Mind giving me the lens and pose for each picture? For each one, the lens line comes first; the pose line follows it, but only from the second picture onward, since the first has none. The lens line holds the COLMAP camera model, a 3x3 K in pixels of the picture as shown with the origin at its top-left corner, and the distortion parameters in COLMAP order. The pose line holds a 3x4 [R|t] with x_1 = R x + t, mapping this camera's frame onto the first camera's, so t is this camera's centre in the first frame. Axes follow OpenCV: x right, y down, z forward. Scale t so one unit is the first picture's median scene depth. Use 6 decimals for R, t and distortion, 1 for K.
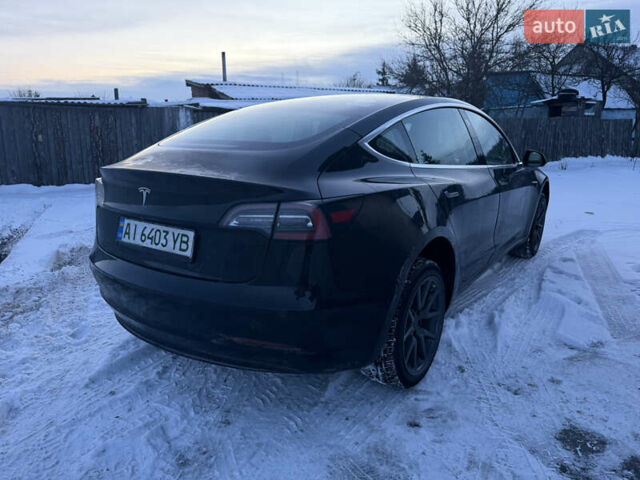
lens RADIAL K [[461.3, 0, 322.7], [0, 461.3, 238.8], [0, 0, 1]] dist [0.049024, -0.060133]
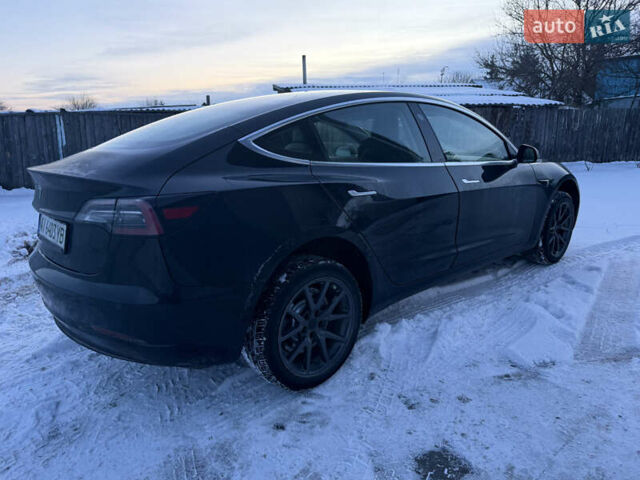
lens RADIAL K [[461.3, 0, 322.7], [0, 461.3, 238.8], [0, 0, 1]] dist [0.049024, -0.060133]
pose [[0.974260, 0.025907, -0.223932, 0.402939], [-0.025845, 0.999661, 0.003208, -0.002139], [0.223939, 0.002662, 0.974600, 0.051740]]
